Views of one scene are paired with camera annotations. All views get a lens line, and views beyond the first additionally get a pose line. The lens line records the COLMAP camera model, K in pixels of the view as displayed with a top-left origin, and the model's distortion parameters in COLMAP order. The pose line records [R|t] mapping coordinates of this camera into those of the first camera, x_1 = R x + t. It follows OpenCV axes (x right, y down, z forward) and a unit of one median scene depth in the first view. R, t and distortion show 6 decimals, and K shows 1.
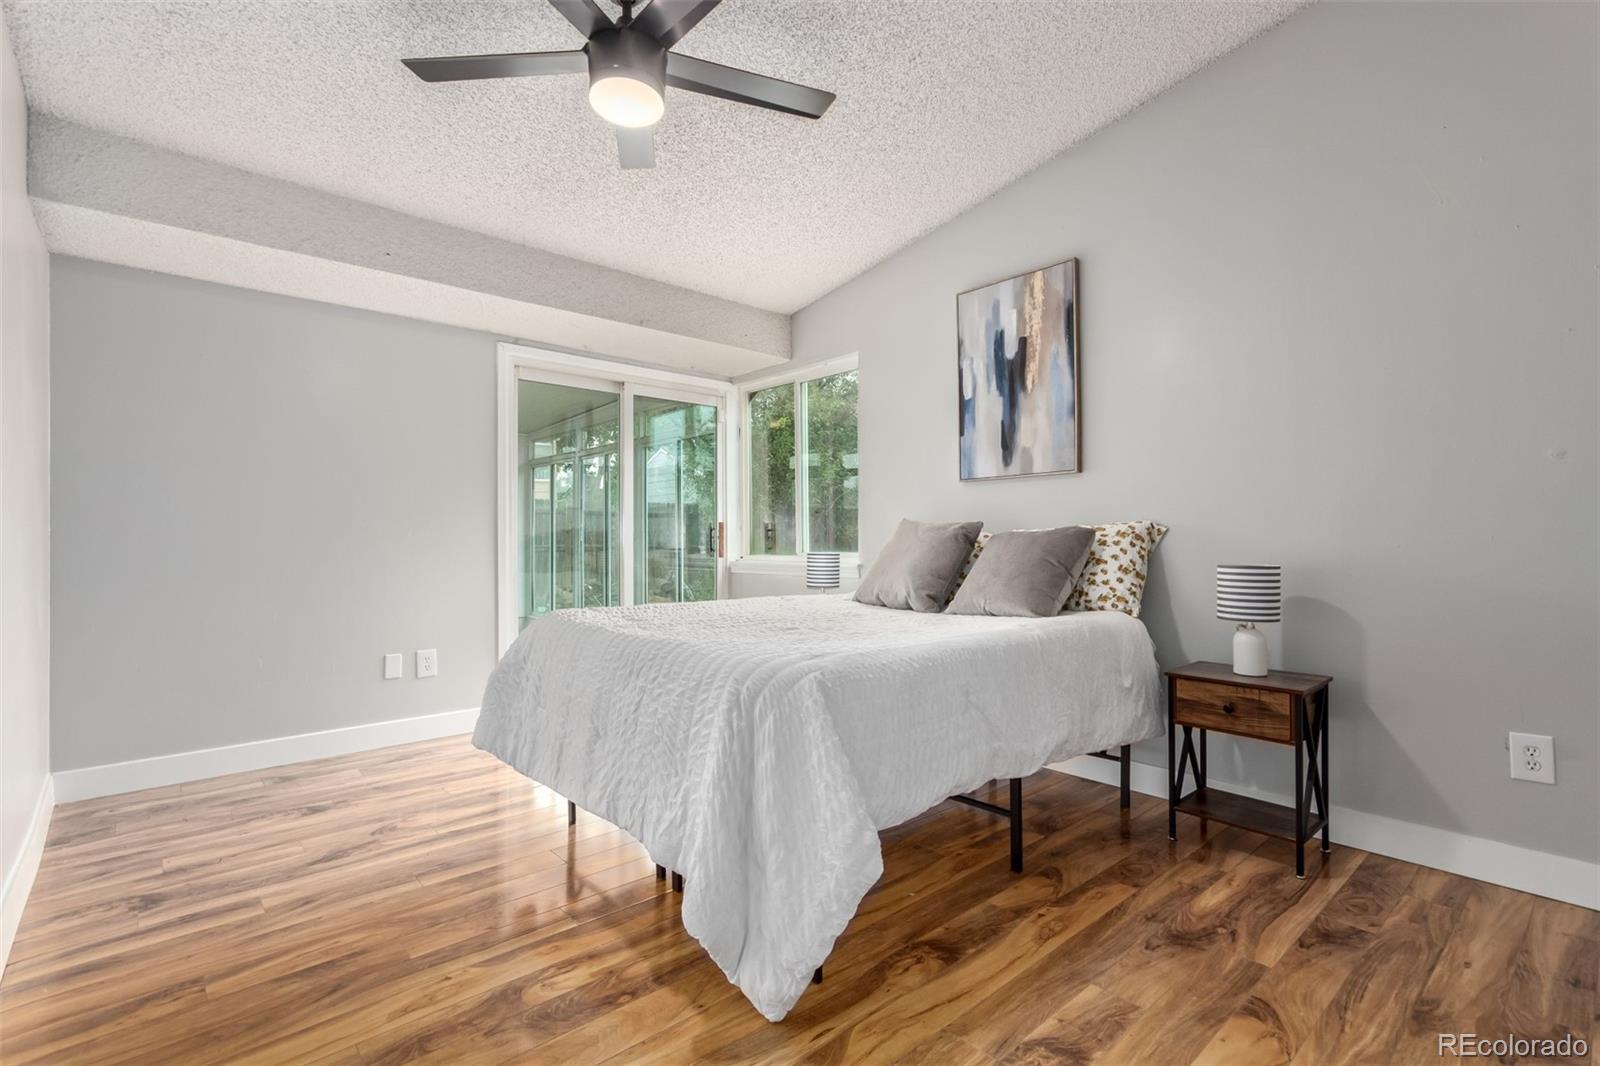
lens RADIAL K [[754.5, 0, 816.2], [0, 754.5, 544.7], [0, 0, 1]] dist [0.003842, 0.003604]
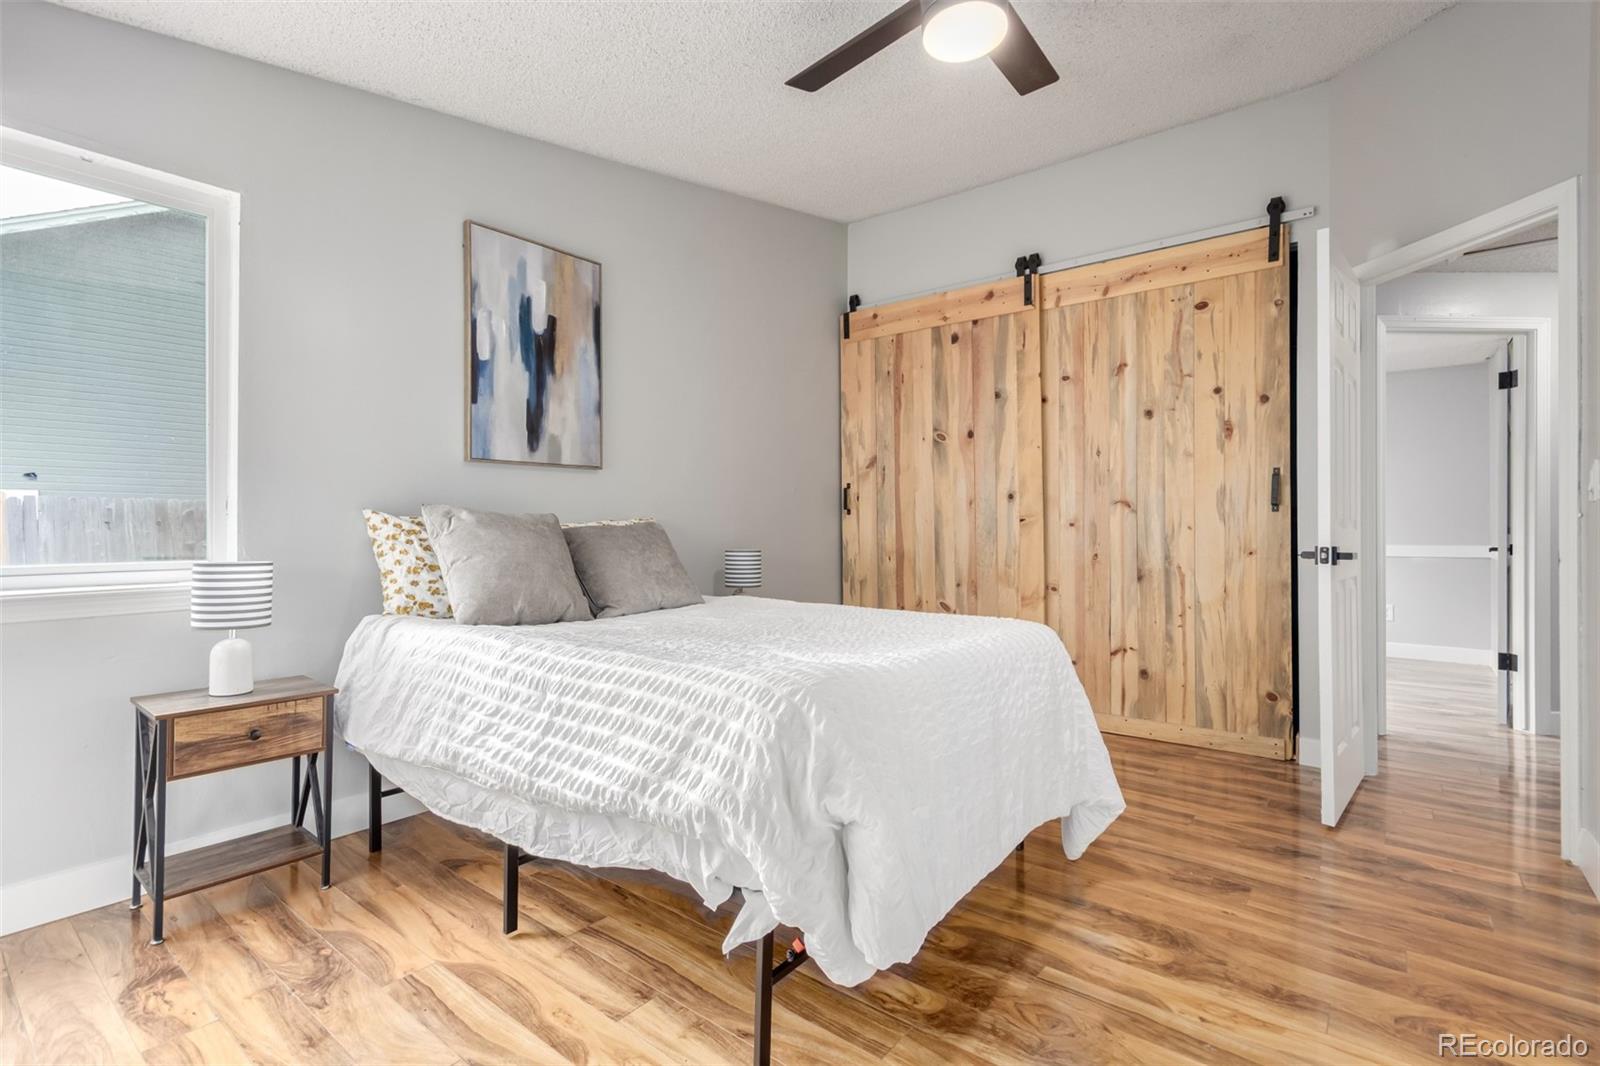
lens RADIAL K [[754.5, 0, 813.4], [0, 754.5, 518.9], [0, 0, 1]] dist [0.003842, 0.003604]
pose [[-0.183771, 0.022055, 0.982722, -0.680297], [0.015766, 0.999686, -0.019488, -0.003001], [-0.982843, 0.011912, -0.184061, 0.846339]]
